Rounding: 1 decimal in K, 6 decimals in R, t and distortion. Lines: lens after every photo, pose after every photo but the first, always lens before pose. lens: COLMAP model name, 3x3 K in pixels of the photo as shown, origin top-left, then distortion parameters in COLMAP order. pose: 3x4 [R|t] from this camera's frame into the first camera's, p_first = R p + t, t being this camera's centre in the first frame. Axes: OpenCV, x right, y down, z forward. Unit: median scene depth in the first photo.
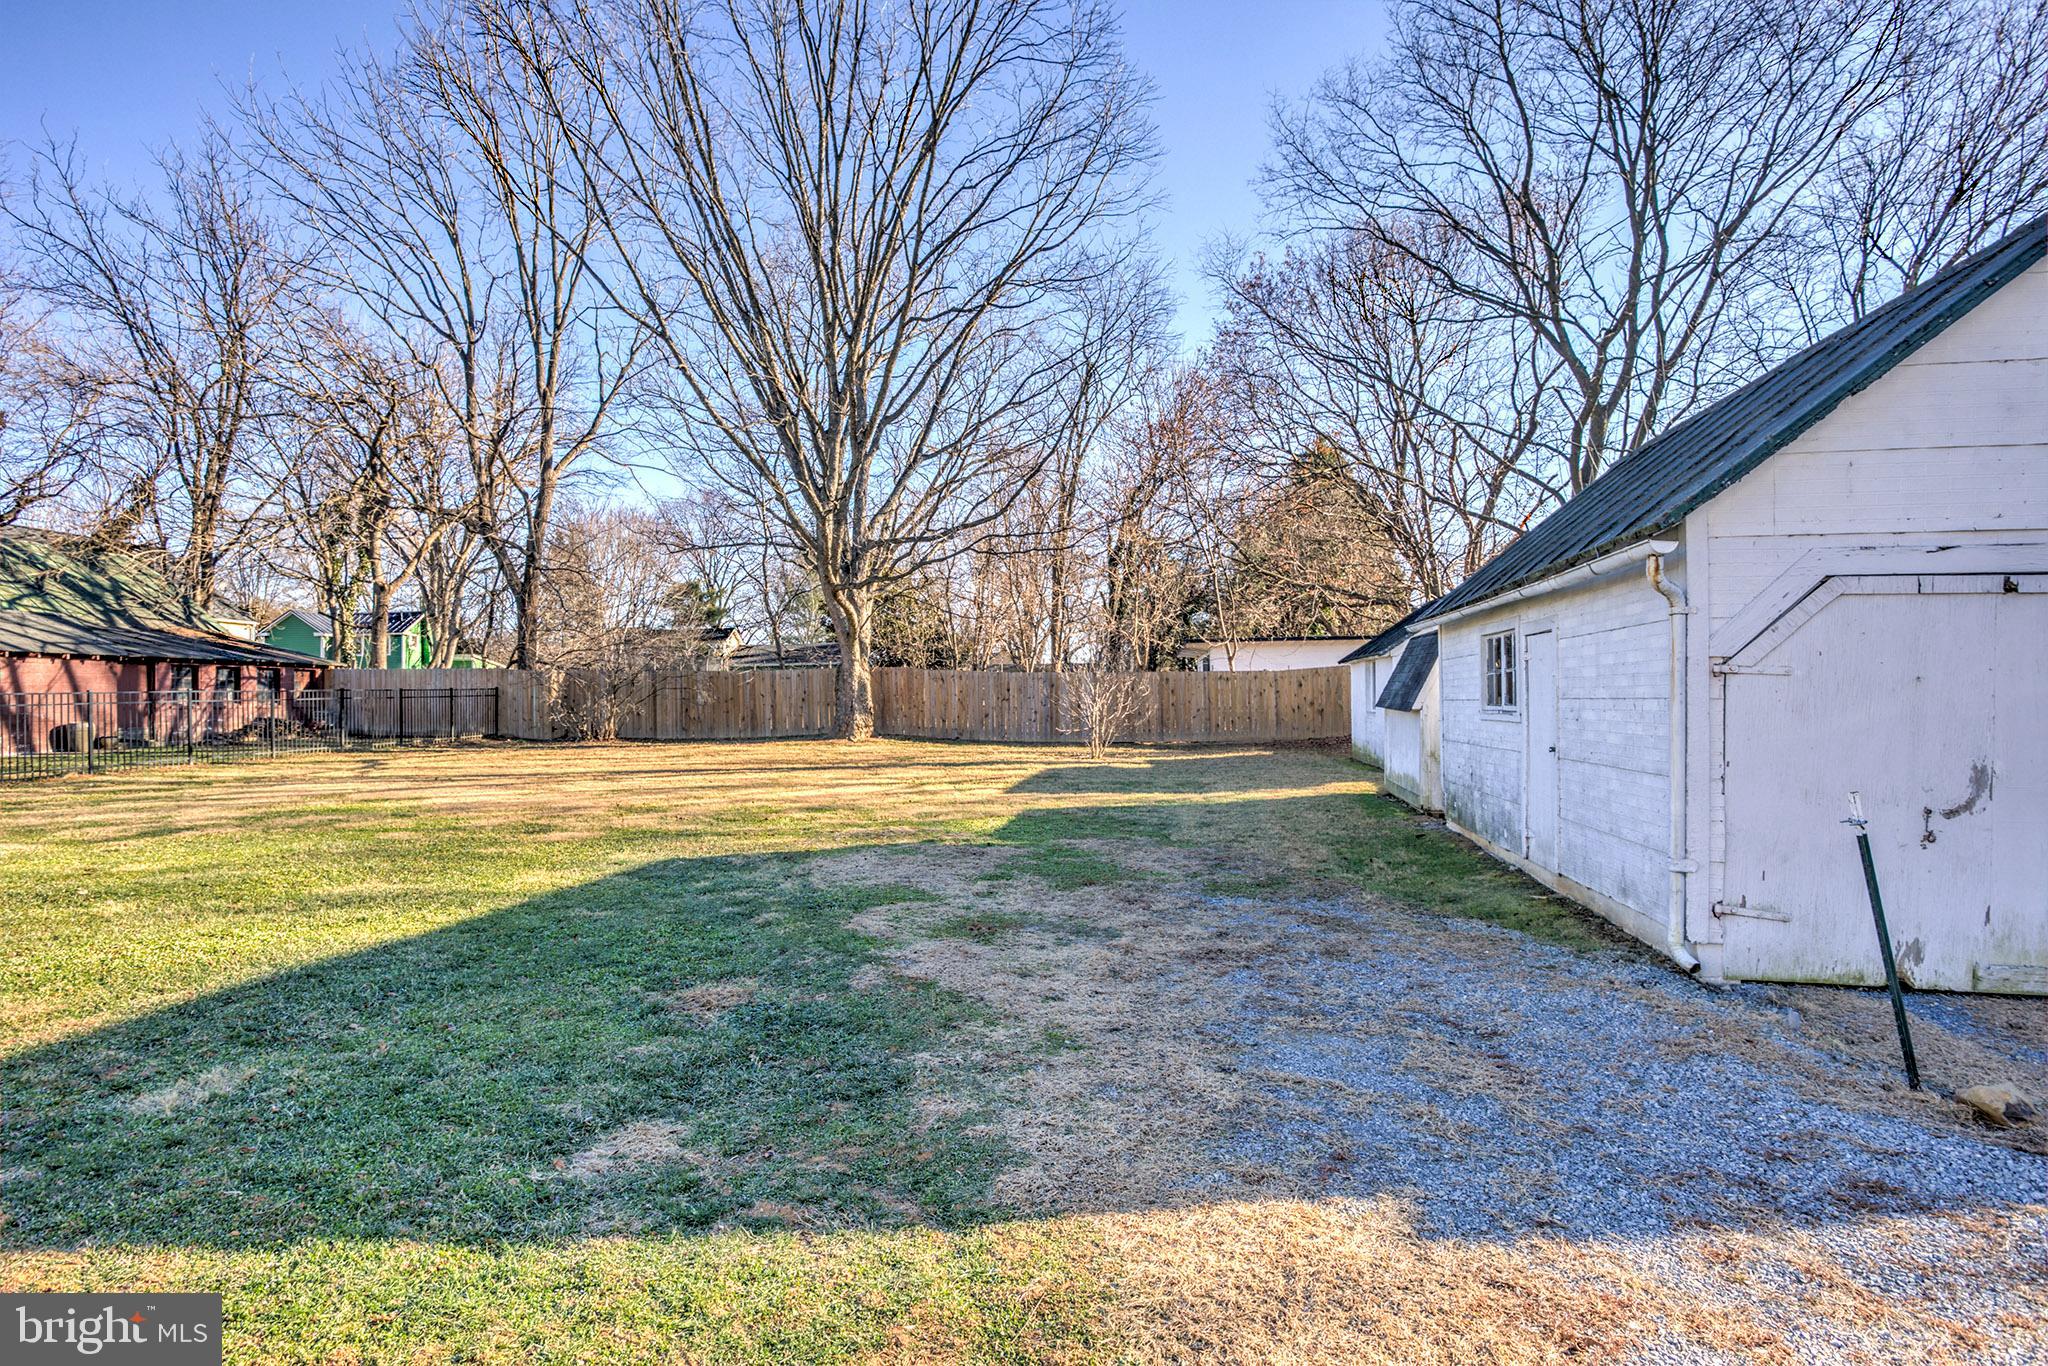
lens RADIAL K [[1061.0, 0, 1014.6], [0, 1061.0, 691.4], [0, 0, 1]] dist [-0.005864, 0.002312]
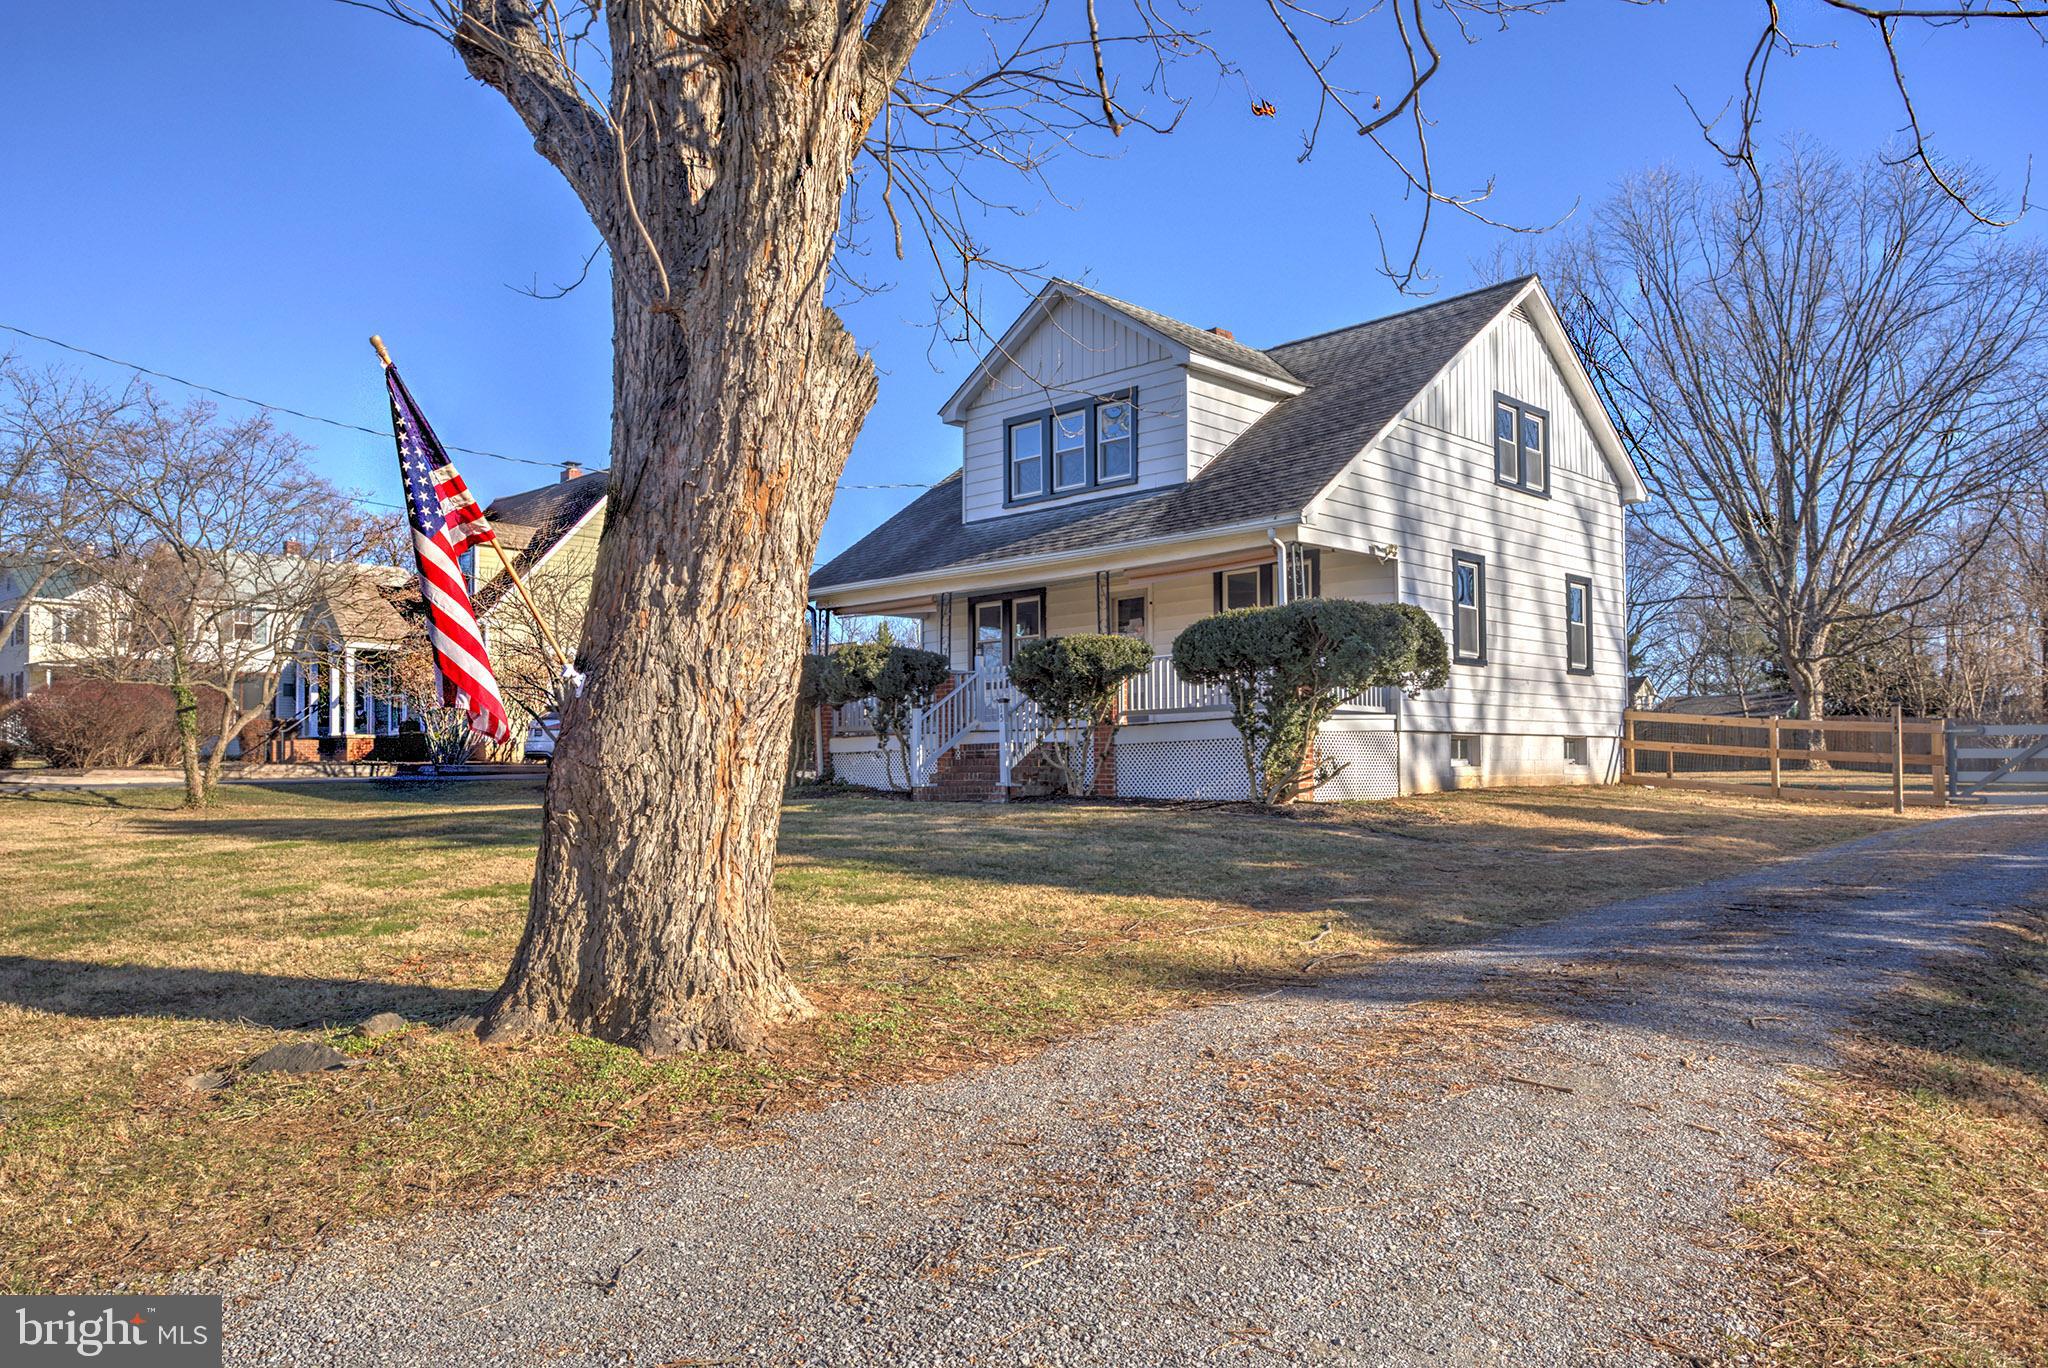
lens RADIAL K [[1536.0, 0, 997.3], [0, 1536.0, 732.2], [0, 0, 1]] dist [0.007427, 0.002970]
pose [[0.809704, -0.014983, -0.586648, 0.171581], [0.004596, 0.999805, -0.019191, 0.031688], [0.586821, 0.012842, 0.809615, -1.279670]]
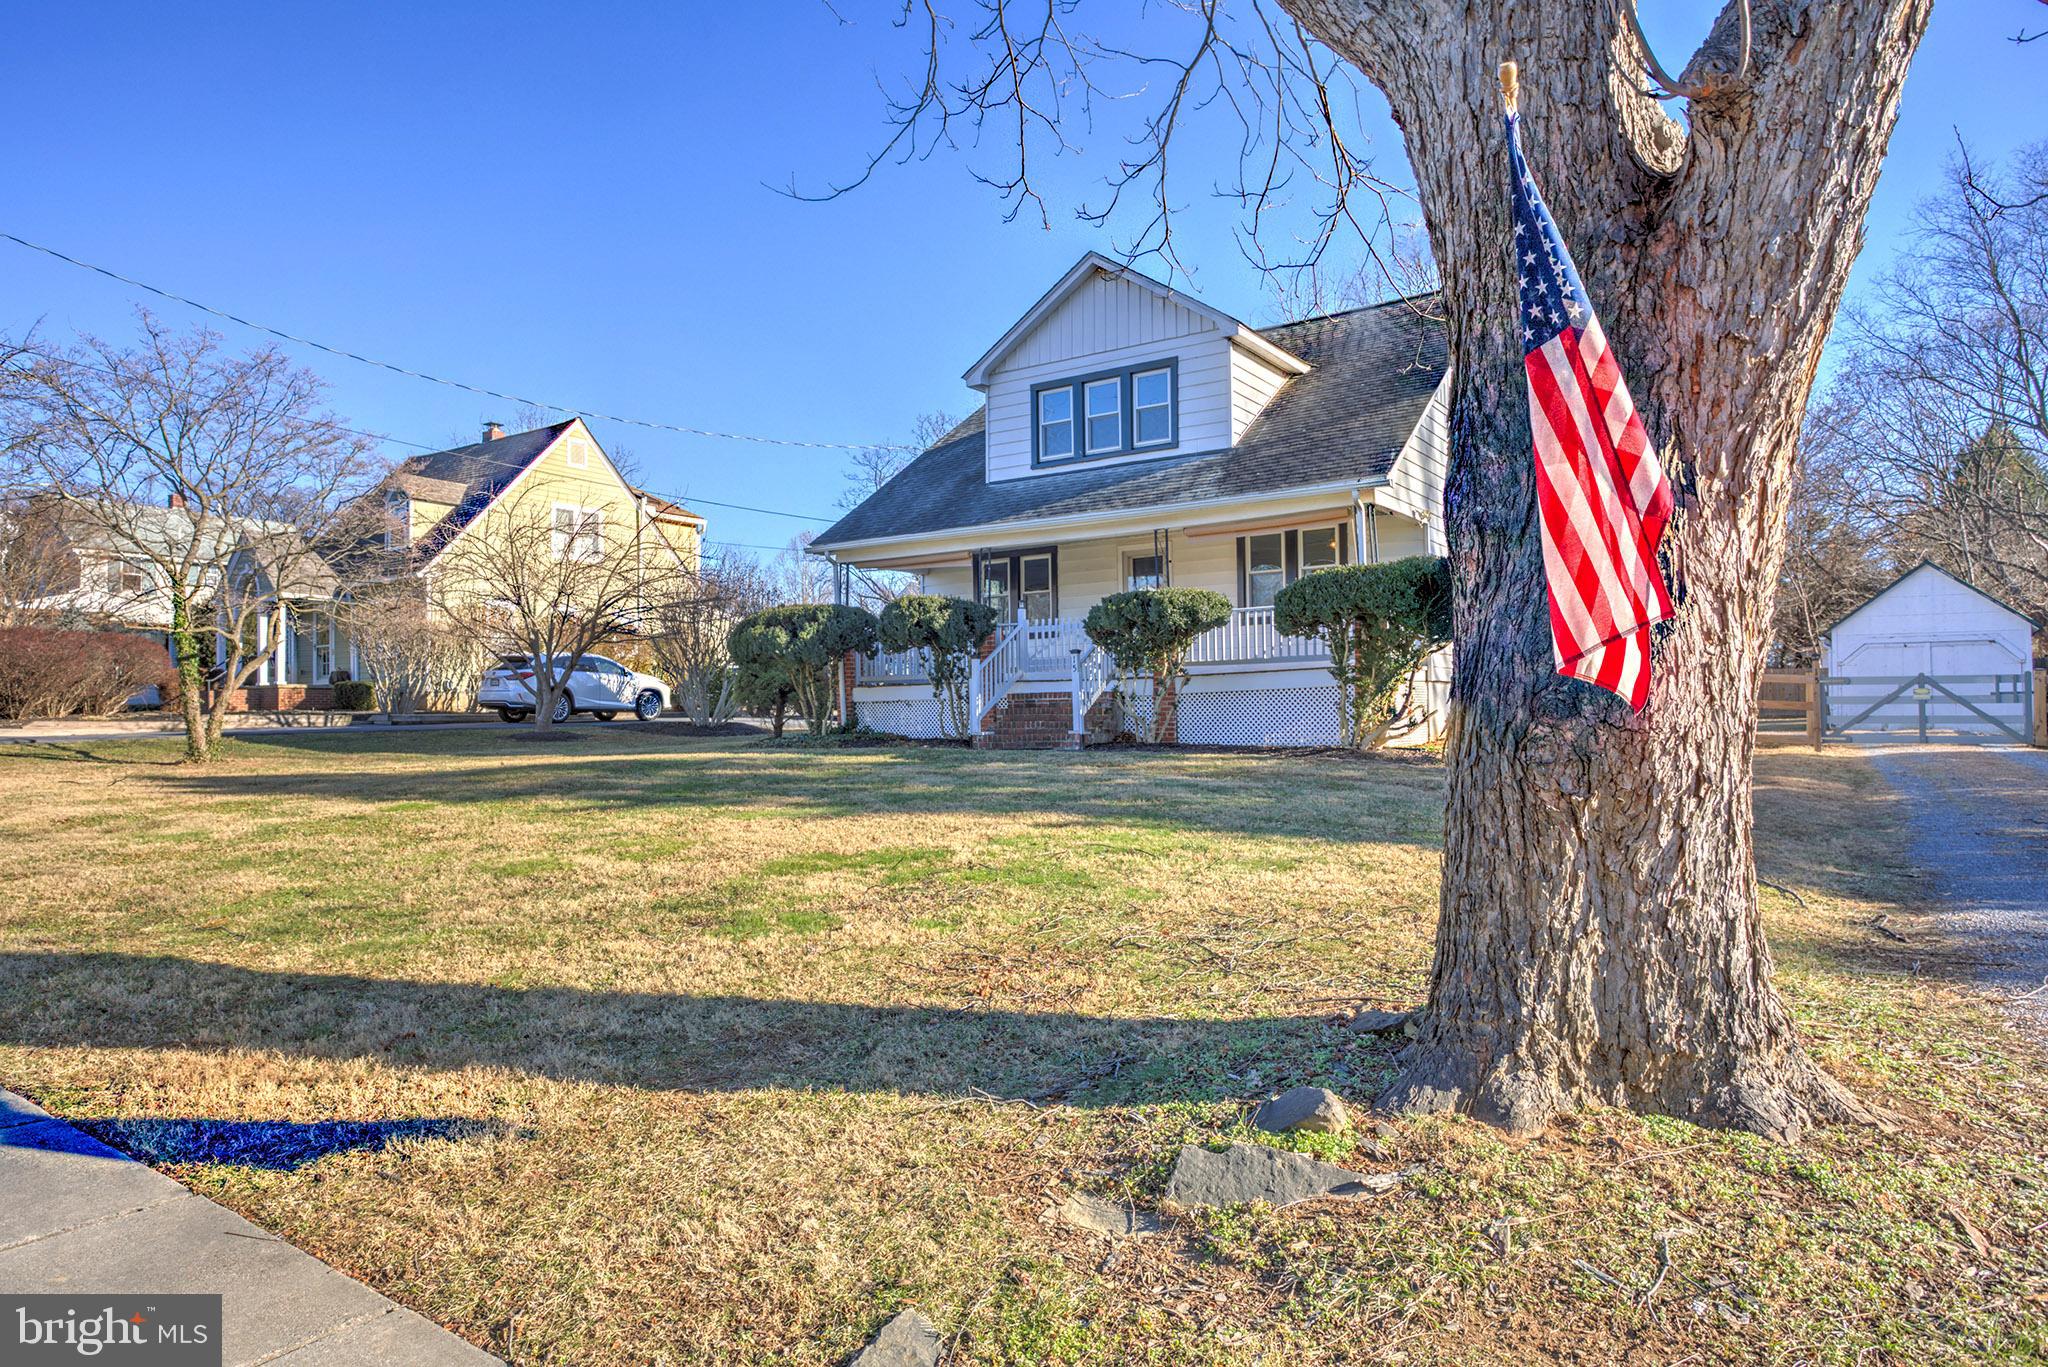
lens RADIAL K [[1310.8, 0, 1009.7], [0, 1310.8, 679.5], [0, 0, 1]] dist [-0.002947, 0.000230]
pose [[0.901598, -0.015688, -0.432289, -0.023012], [0.007699, 0.999766, -0.020225, 0.029059], [0.432505, 0.014907, 0.901508, -1.282570]]
